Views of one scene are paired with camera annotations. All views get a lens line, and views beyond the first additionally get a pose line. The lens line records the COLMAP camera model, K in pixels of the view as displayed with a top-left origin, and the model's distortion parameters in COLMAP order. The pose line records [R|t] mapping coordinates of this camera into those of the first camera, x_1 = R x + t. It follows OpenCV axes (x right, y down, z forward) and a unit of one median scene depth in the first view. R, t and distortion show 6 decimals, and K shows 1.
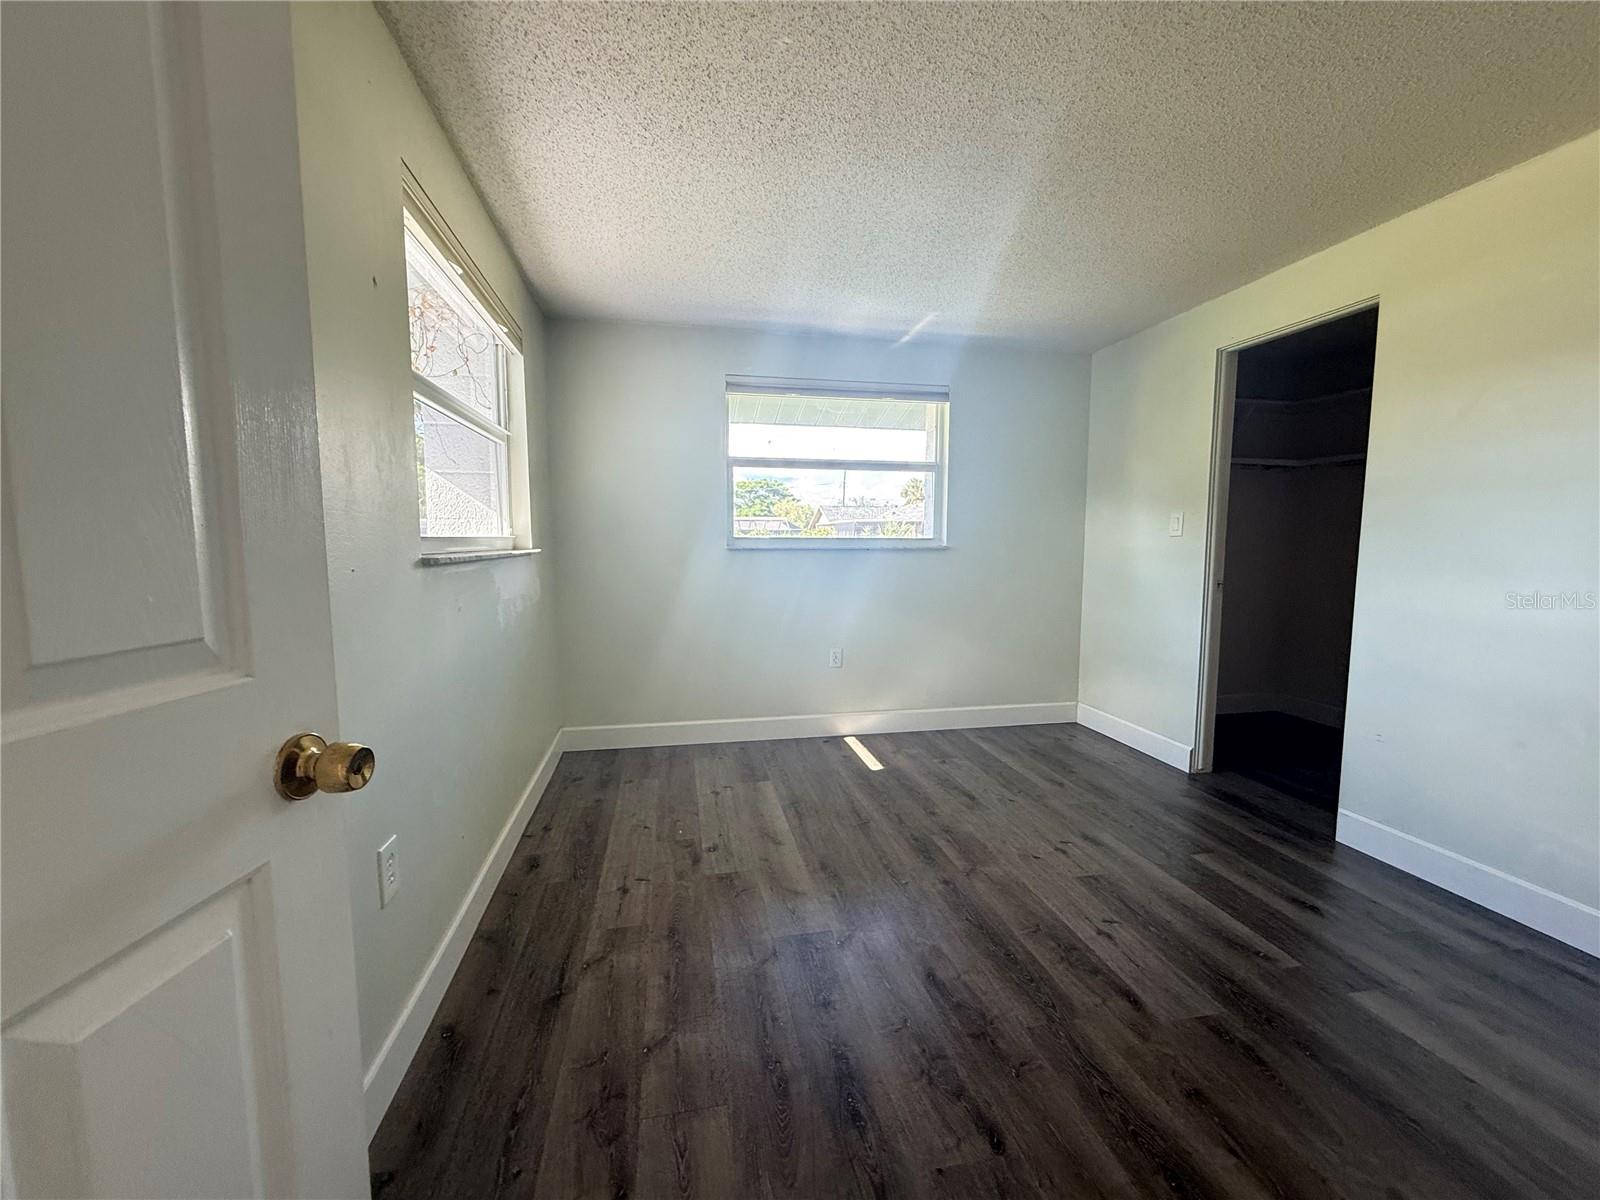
lens RADIAL K [[637.9, 0, 799.3], [0, 637.9, 600.1], [0, 0, 1]] dist [0.000828, 0.000249]
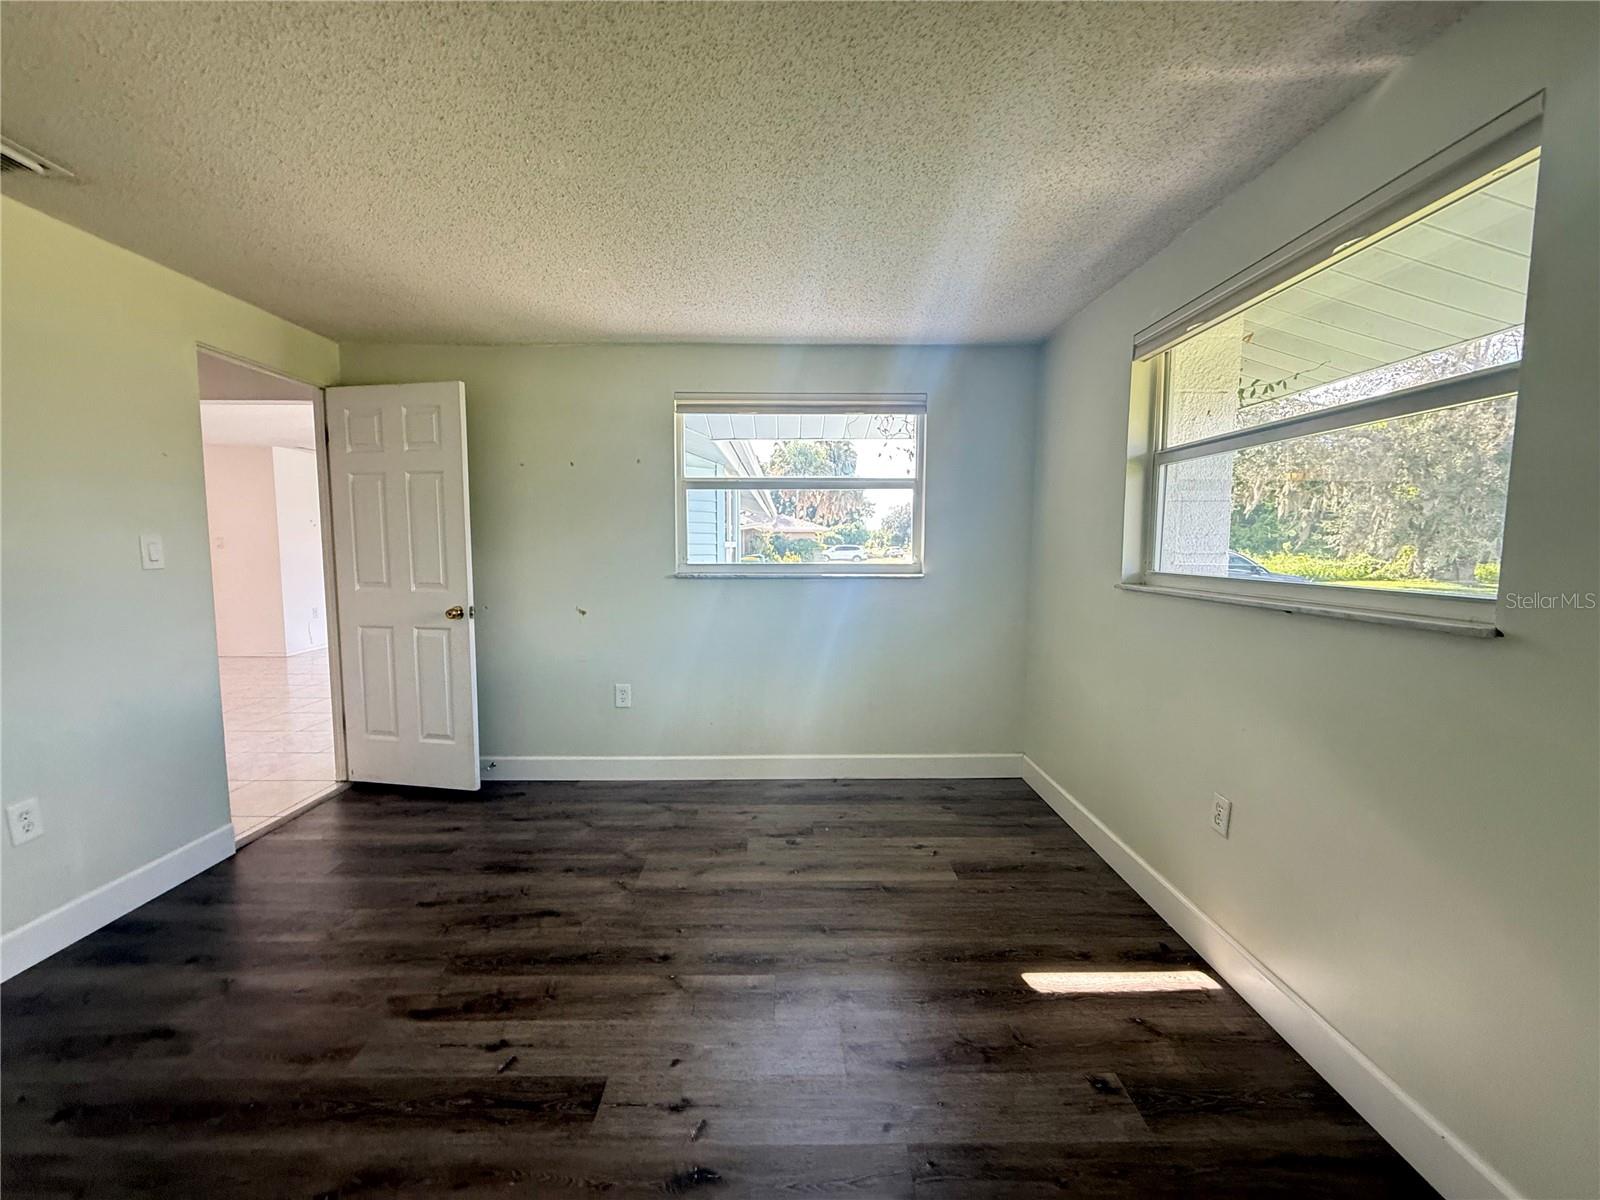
lens RADIAL K [[637.9, 0, 799.3], [0, 637.9, 600.1], [0, 0, 1]] dist [0.000828, 0.000249]
pose [[-0.172537, 0.085186, -0.981313, 1.063601], [-0.095718, 0.990088, 0.102778, -0.175601], [0.980341, 0.111663, -0.162673, 1.301273]]
